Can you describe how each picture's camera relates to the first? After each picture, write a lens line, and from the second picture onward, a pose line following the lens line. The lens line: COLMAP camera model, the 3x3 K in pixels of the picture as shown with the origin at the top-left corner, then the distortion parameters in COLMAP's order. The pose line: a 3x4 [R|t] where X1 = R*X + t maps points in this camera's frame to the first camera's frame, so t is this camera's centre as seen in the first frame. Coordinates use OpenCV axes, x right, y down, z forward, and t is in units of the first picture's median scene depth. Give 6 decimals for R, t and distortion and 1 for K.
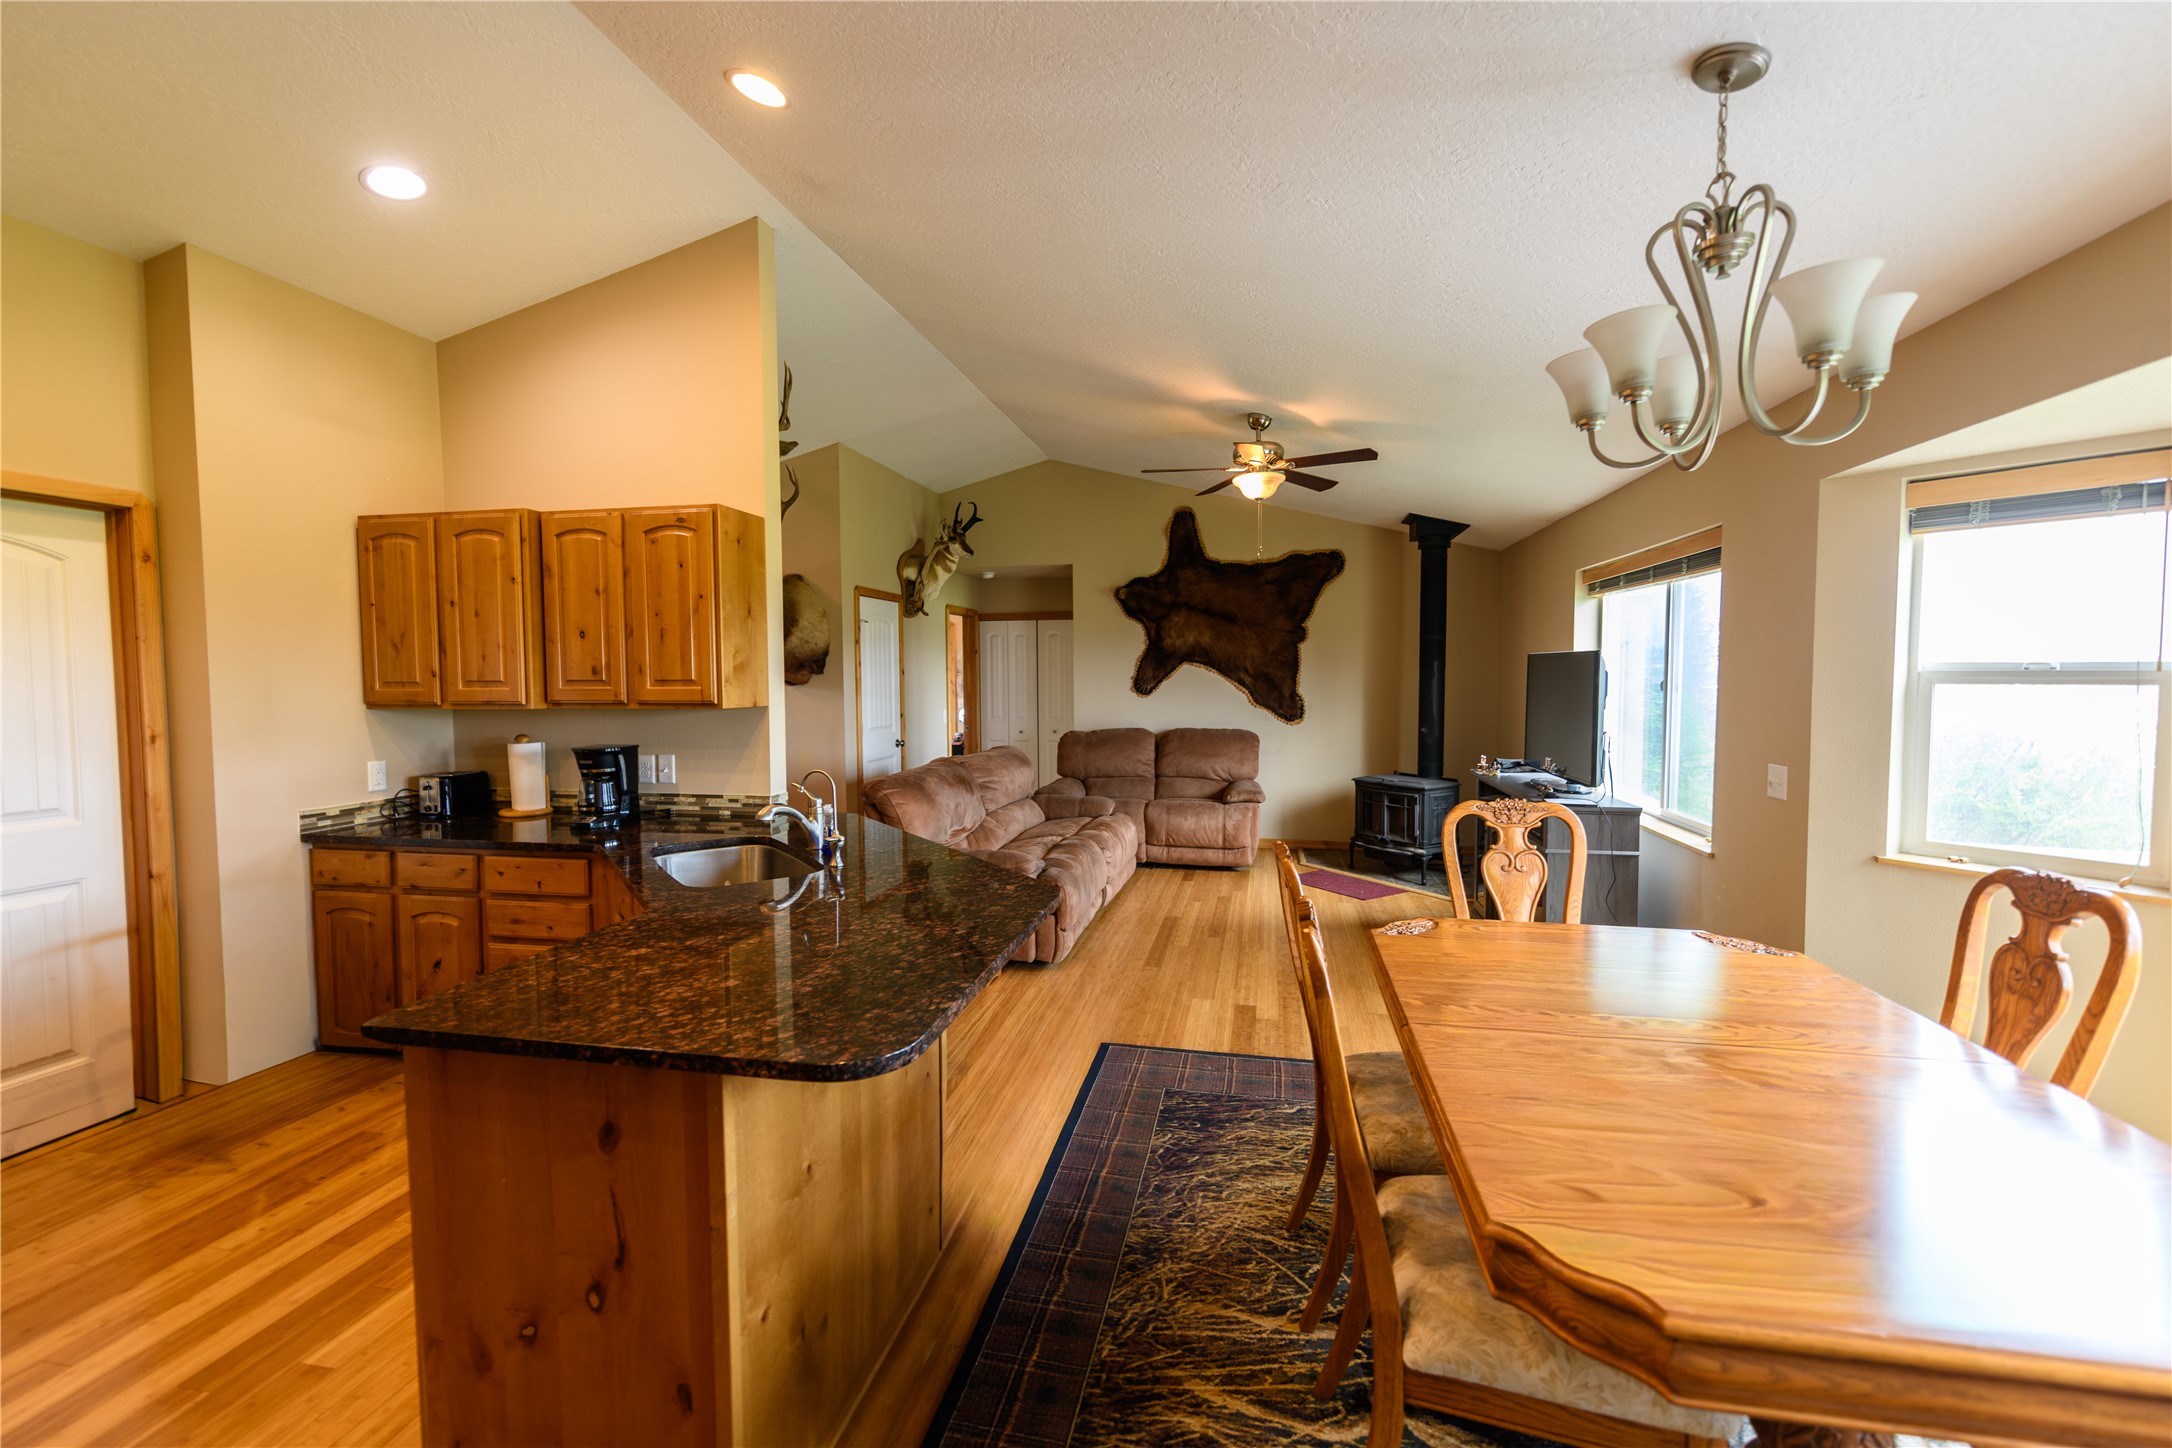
lens RADIAL K [[849.8, 0, 1094.9], [0, 849.8, 713.9], [0, 0, 1]] dist [0.017791, -0.006167]
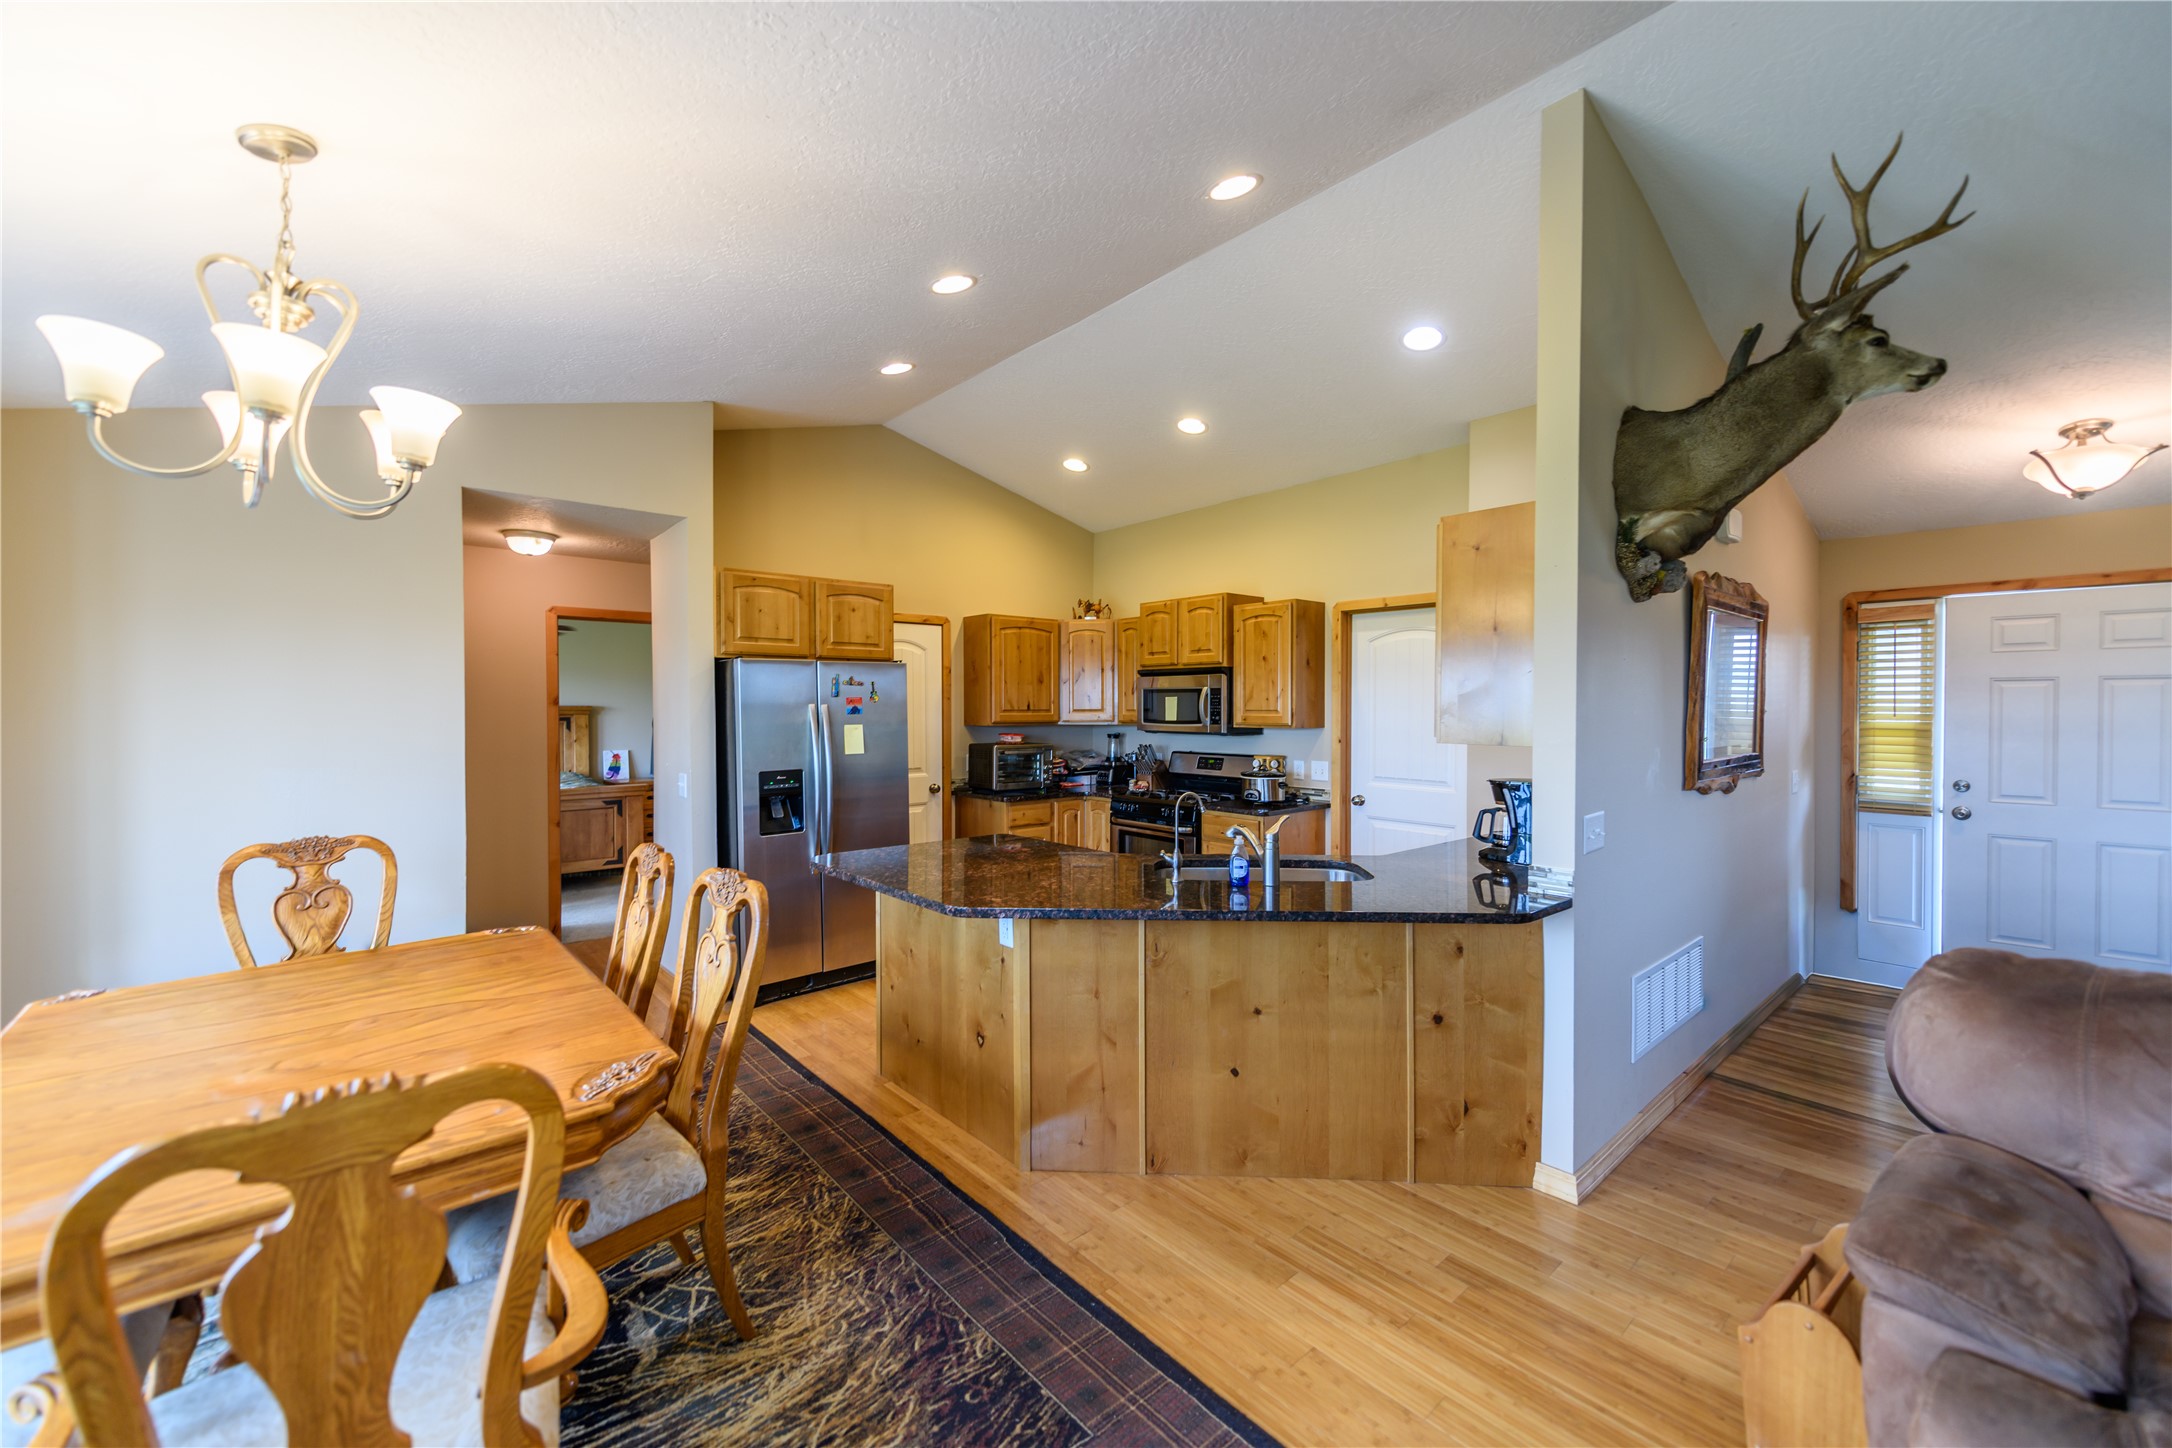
lens RADIAL K [[849.8, 0, 1094.9], [0, 849.8, 713.9], [0, 0, 1]] dist [0.017791, -0.006167]
pose [[-0.589270, 0.011391, -0.807856, 0.653292], [-0.036152, 0.998527, 0.040450, -0.077942], [0.807127, 0.053042, -0.587990, 1.595715]]
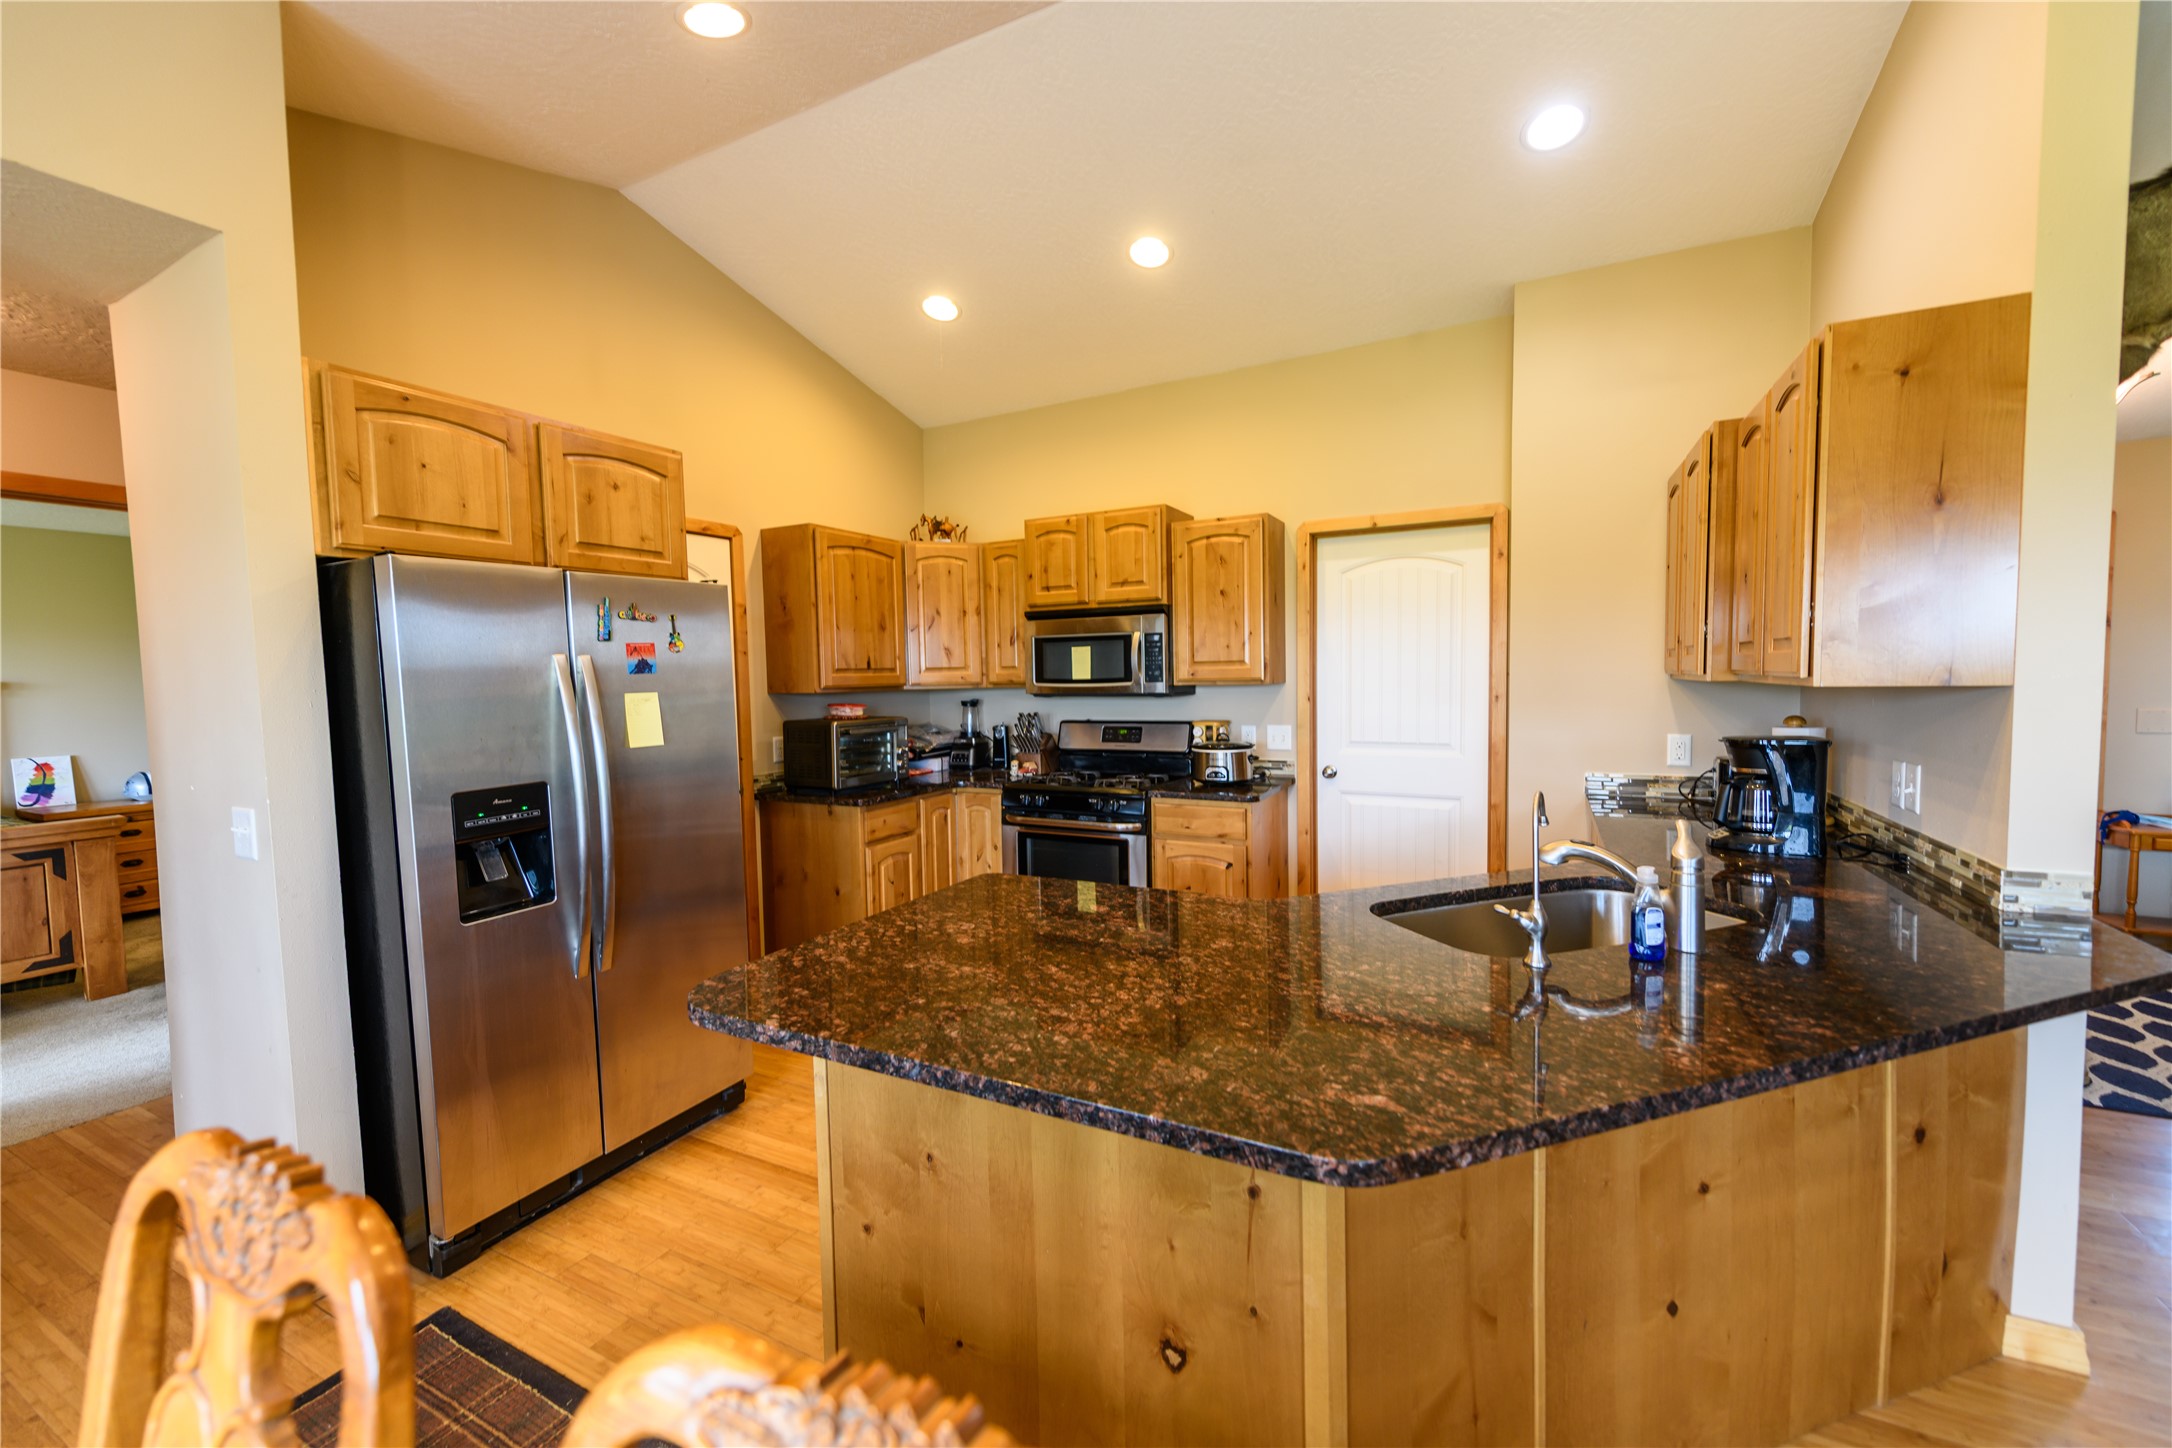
lens RADIAL K [[849.8, 0, 1094.9], [0, 849.8, 713.9], [0, 0, 1]] dist [0.017791, -0.006167]
pose [[-0.251465, 0.056620, -0.966209, 0.313822], [-0.025675, 0.997546, 0.065138, -0.016210], [0.967526, 0.041187, -0.249395, 0.863944]]
